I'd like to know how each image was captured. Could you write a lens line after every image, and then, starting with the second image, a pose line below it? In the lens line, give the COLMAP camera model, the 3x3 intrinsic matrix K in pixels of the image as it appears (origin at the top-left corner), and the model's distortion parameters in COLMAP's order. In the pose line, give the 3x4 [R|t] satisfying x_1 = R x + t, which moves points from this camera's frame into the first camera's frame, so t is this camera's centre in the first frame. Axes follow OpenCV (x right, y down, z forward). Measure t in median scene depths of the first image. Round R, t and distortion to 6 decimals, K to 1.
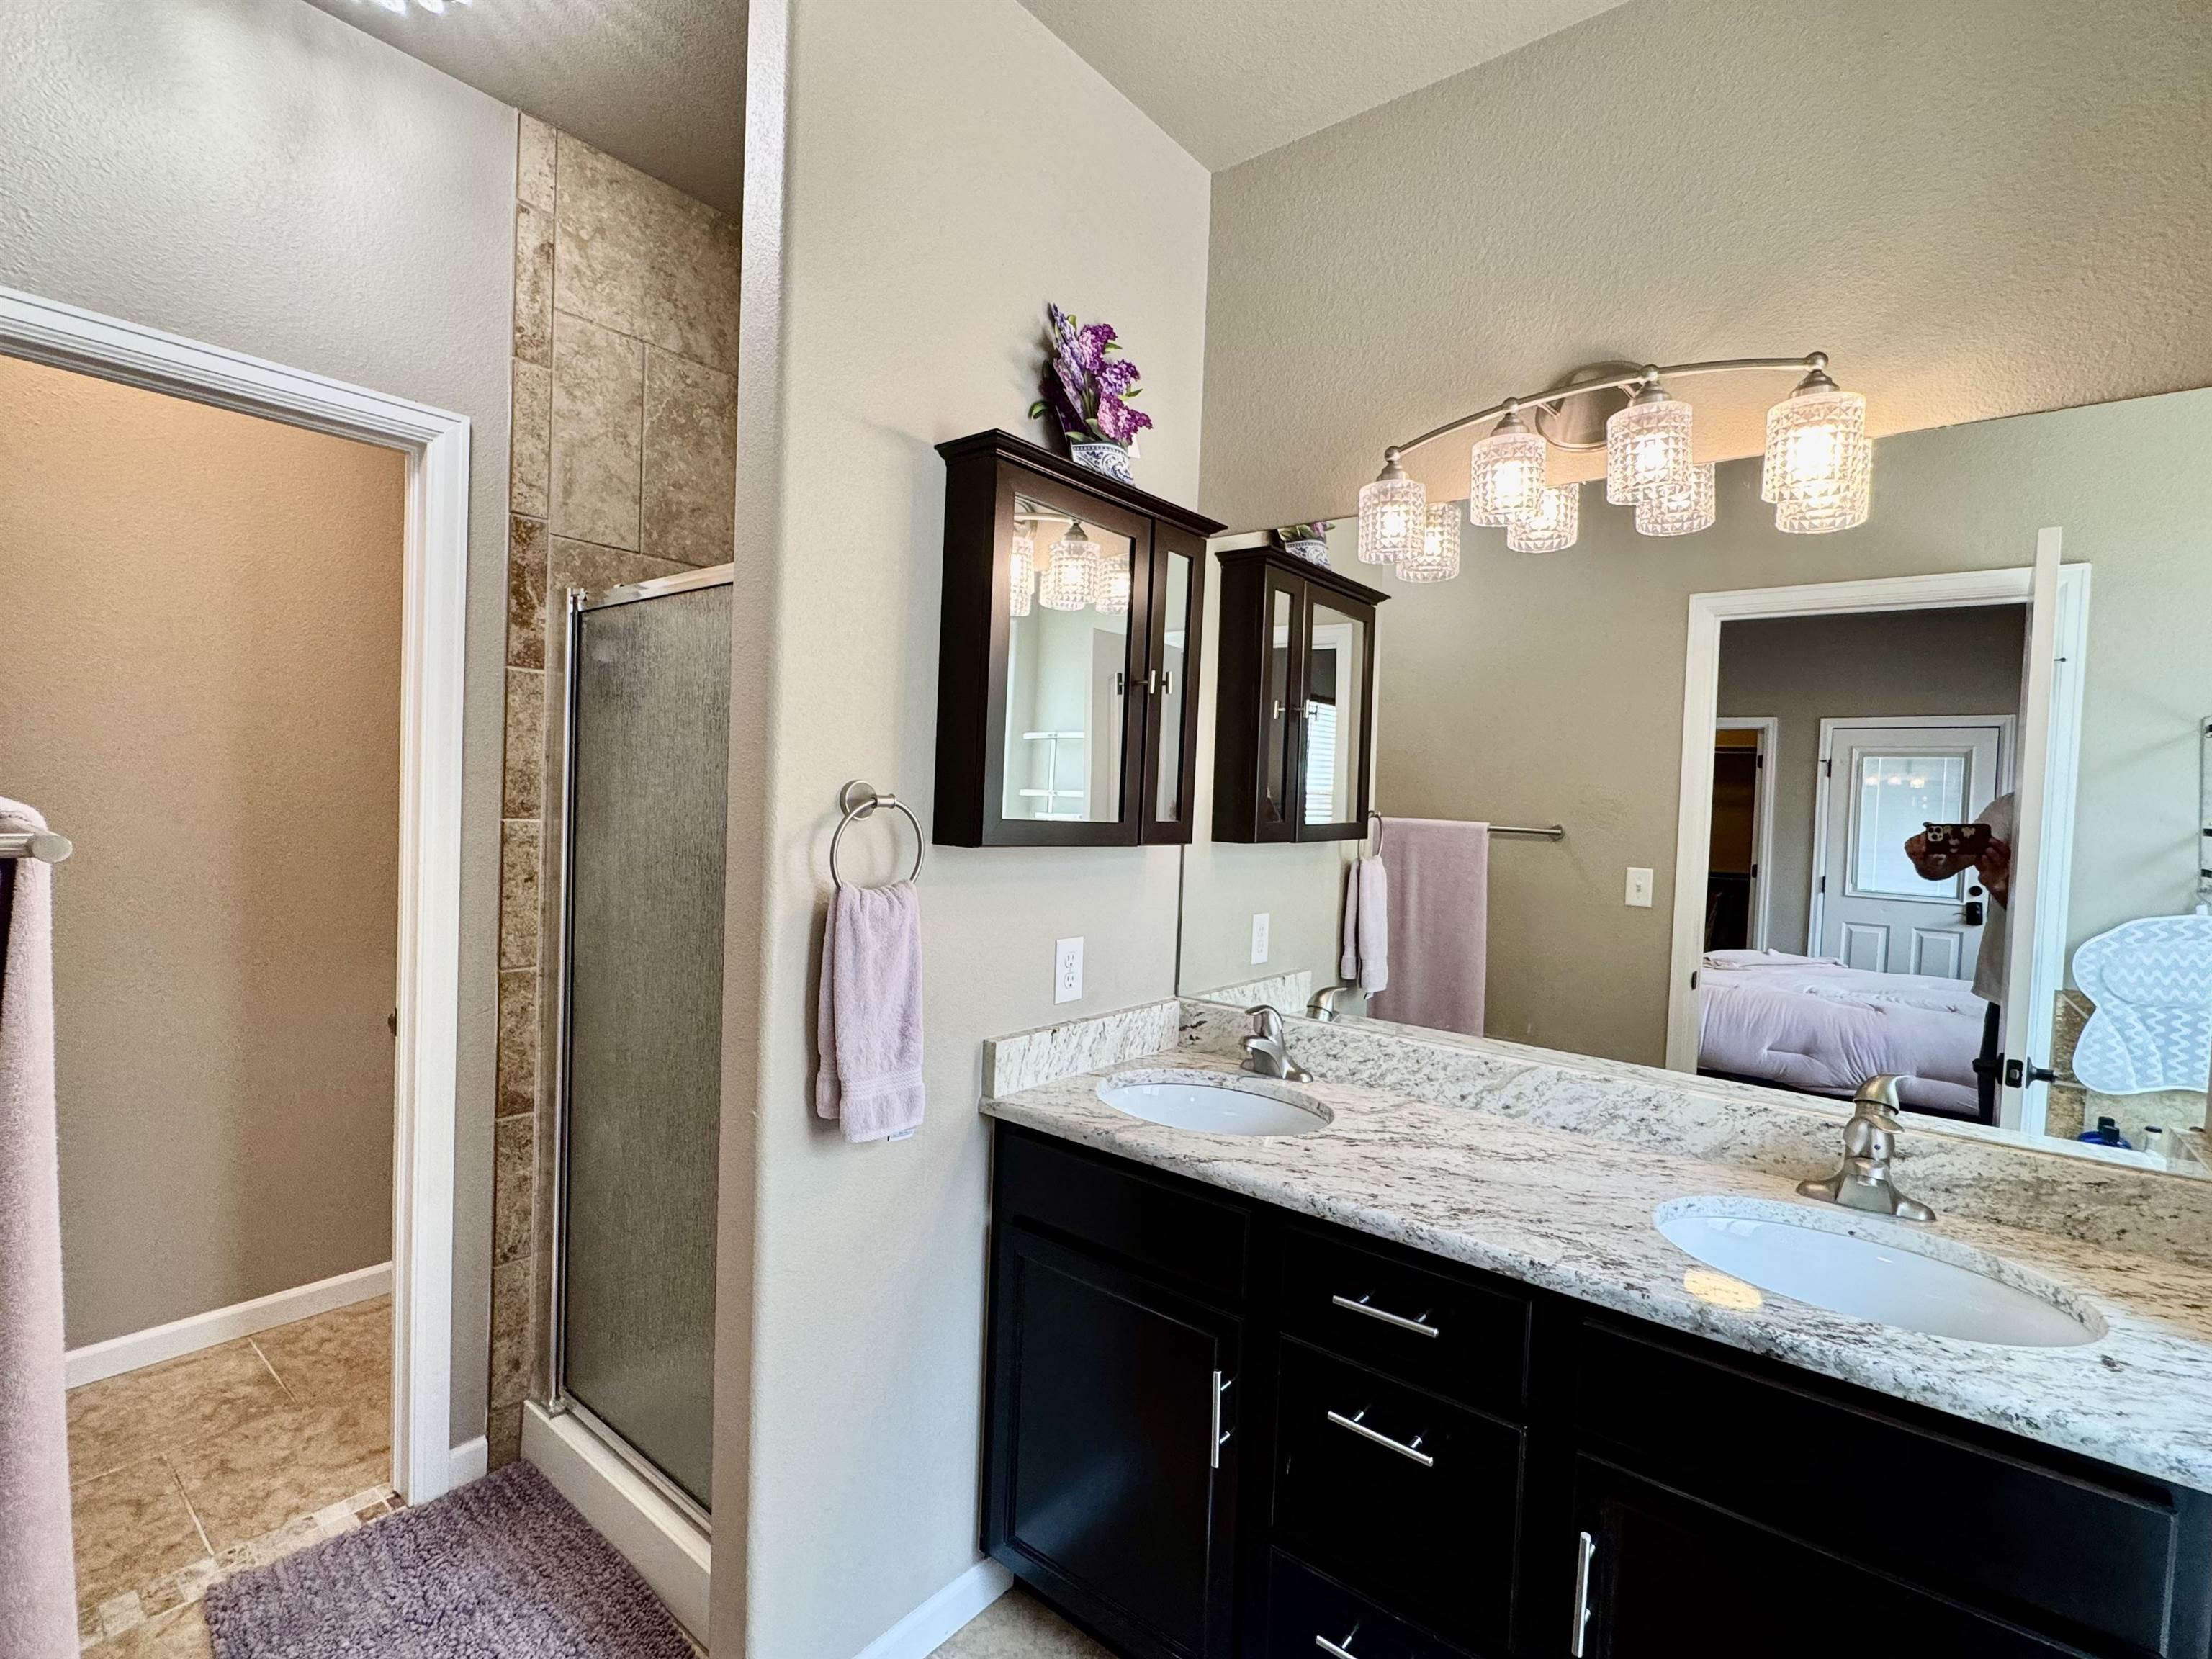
lens RADIAL K [[1029.1, 0, 1107.9], [0, 1029.1, 832.1], [0, 0, 1]] dist [0.003302, -0.000235]
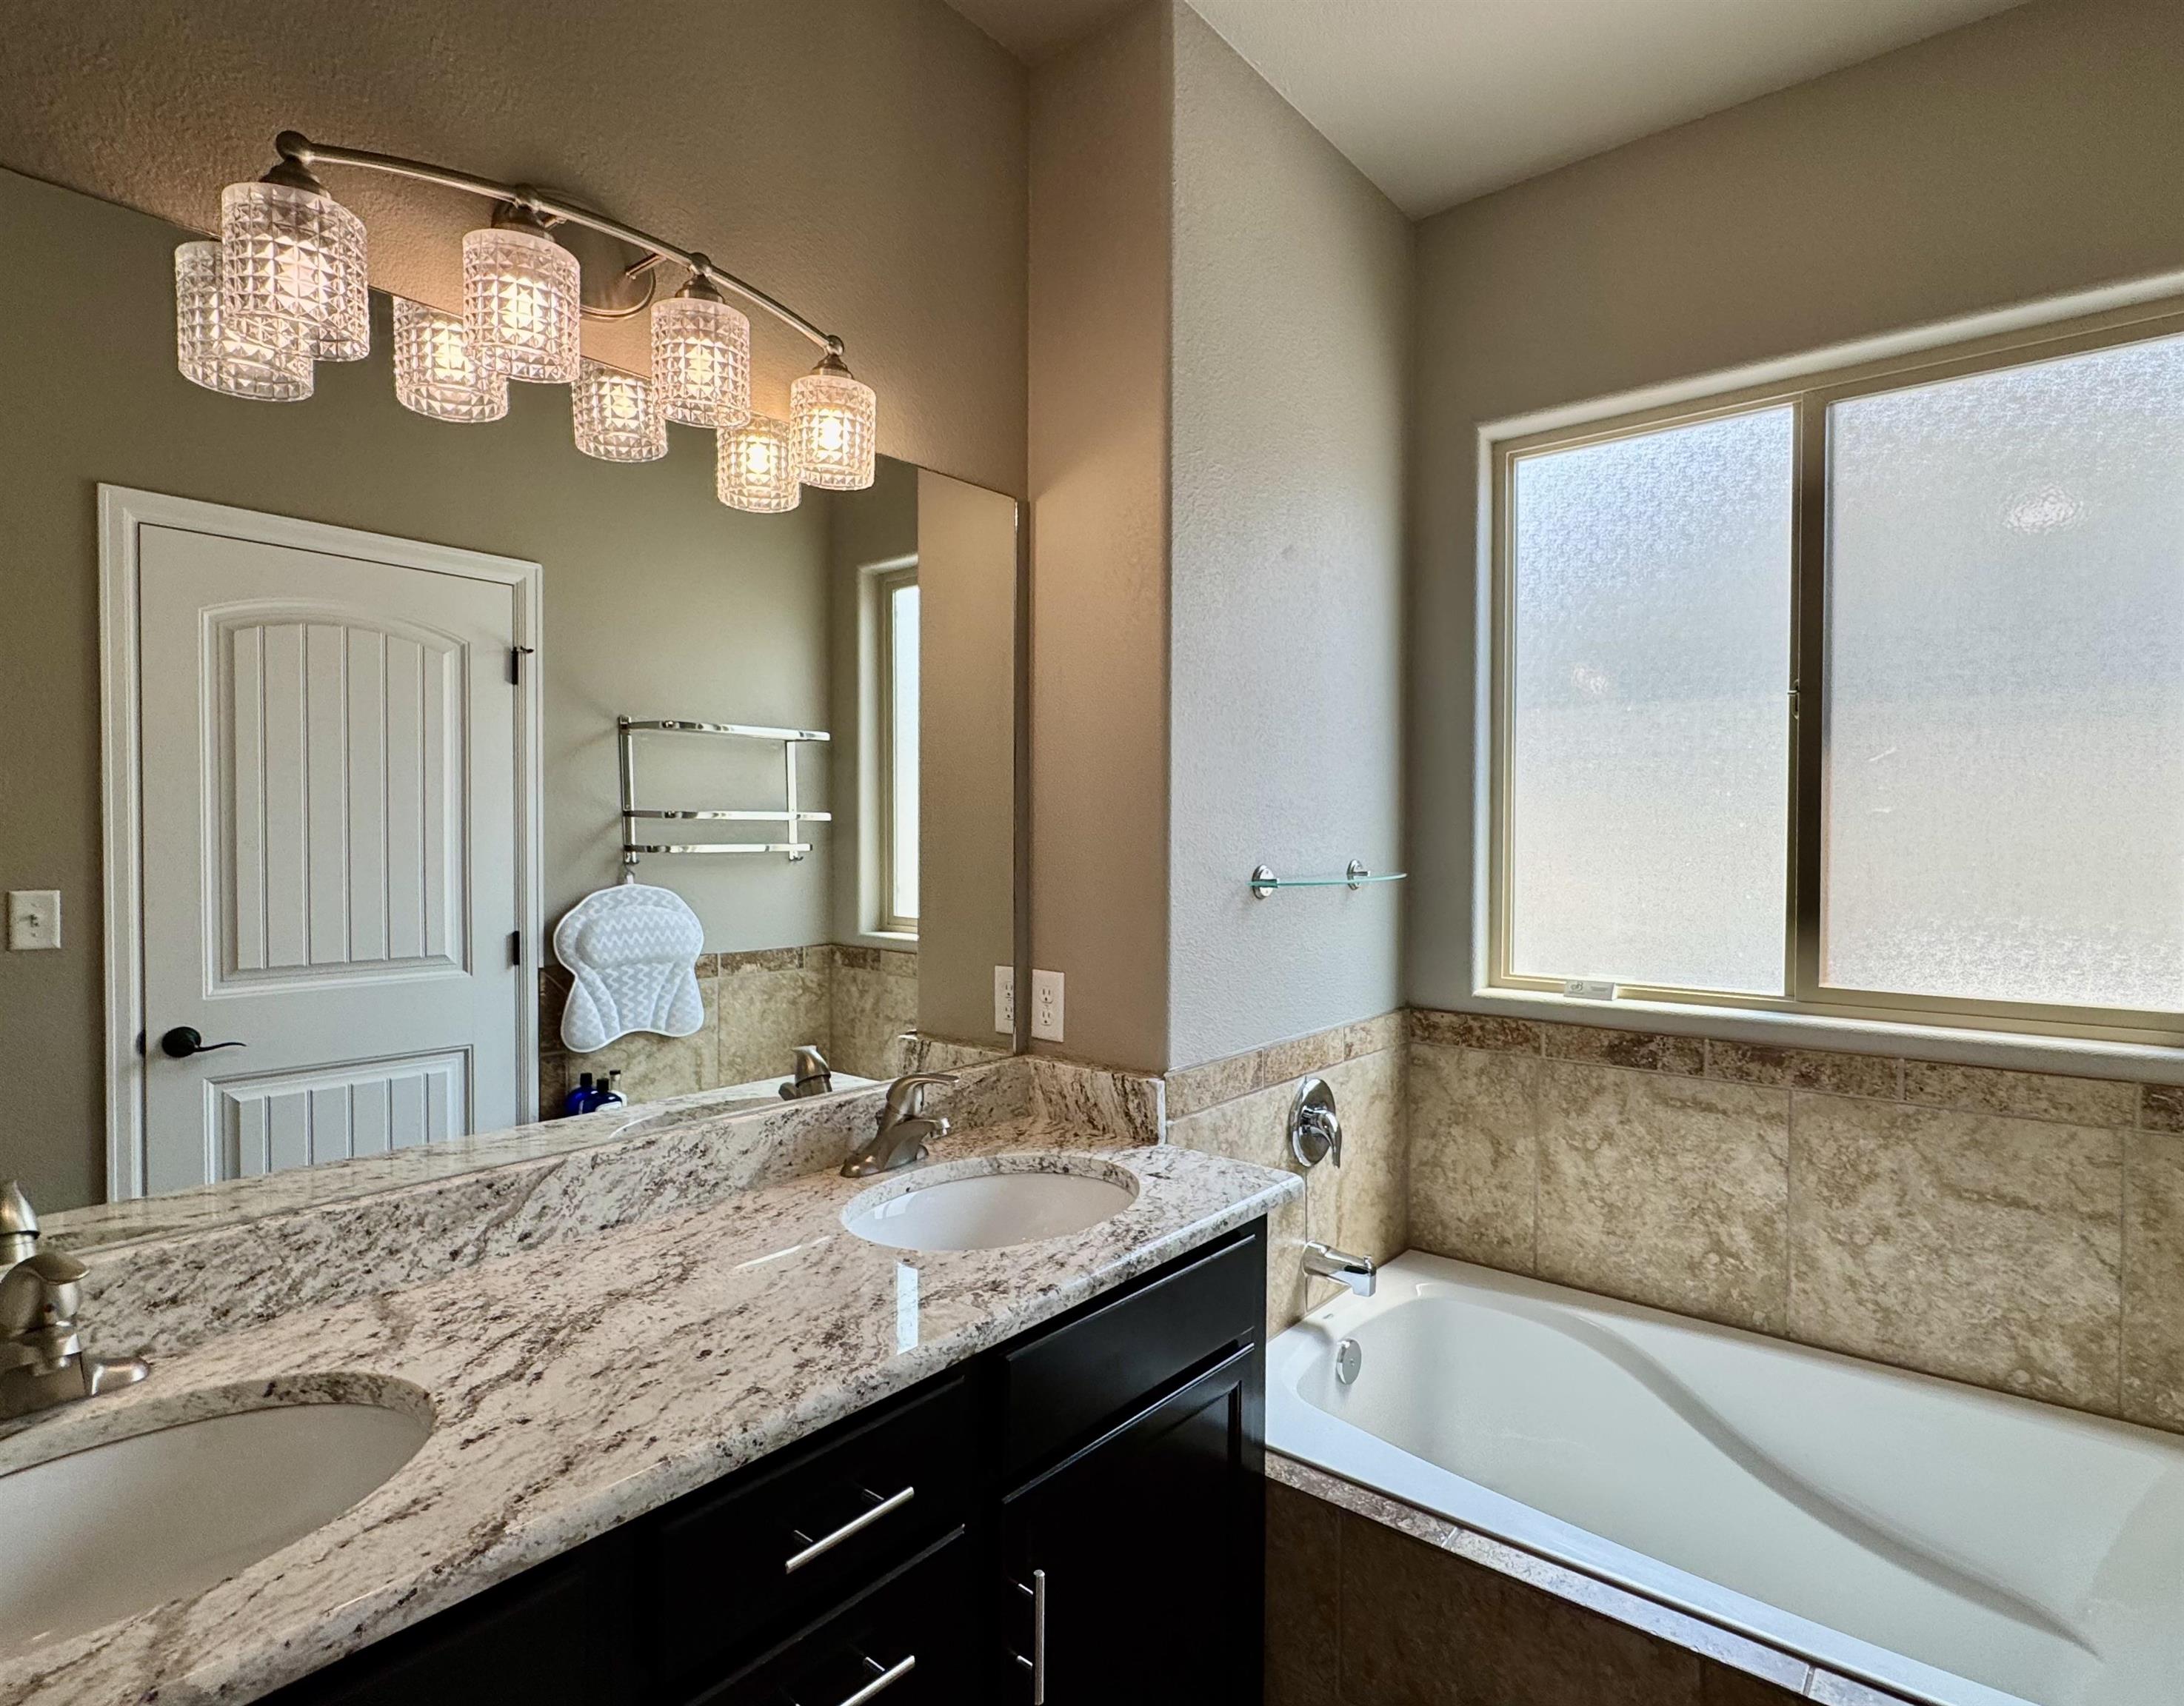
lens RADIAL K [[1167.9, 0, 1093.6], [0, 1167.9, 847.3], [0, 0, 1]] dist [-0.003581, -0.000214]
pose [[0.003322, -0.050000, 0.998744, -0.404185], [0.028436, 0.998350, 0.049885, -0.019758], [-0.999590, 0.028235, 0.004738, 0.670463]]
